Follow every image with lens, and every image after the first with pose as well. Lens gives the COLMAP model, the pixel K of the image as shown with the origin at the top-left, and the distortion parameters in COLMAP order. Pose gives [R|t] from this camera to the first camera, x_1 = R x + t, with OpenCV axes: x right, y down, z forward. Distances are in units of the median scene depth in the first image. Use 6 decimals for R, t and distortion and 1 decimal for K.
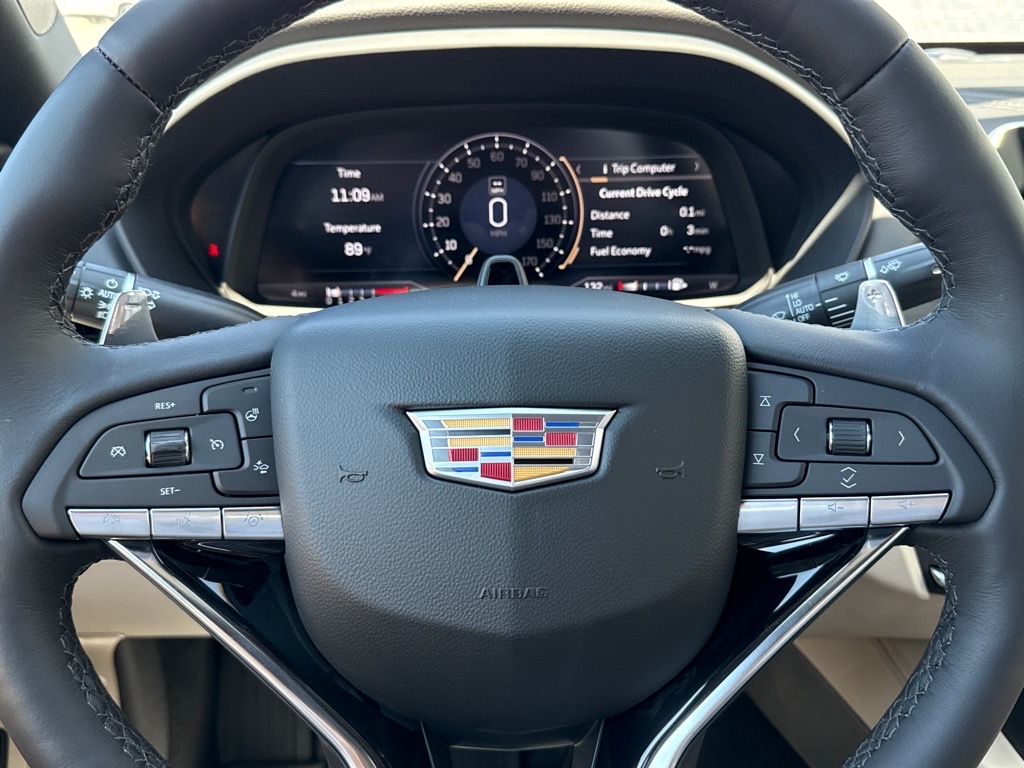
lens RADIAL K [[1009.5, 0, 511.9], [0, 1009.5, 382.0], [0, 0, 1]] dist [0.113589, -0.055142]
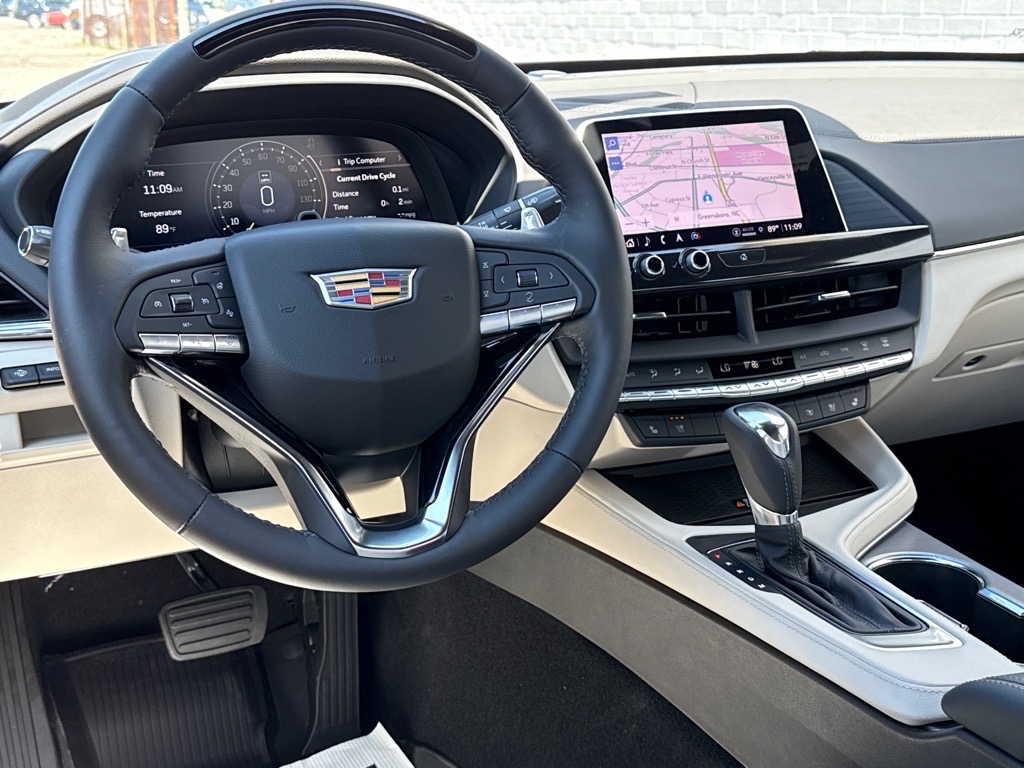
lens RADIAL K [[1337.4, 0, 518.1], [0, 1337.4, 385.4], [0, 0, 1]] dist [0.181255, 0.000000]
pose [[0.933811, -0.110741, 0.340197, -0.354819], [0.137720, 0.988879, -0.056130, 0.244429], [-0.330198, 0.099267, 0.938677, -0.841664]]
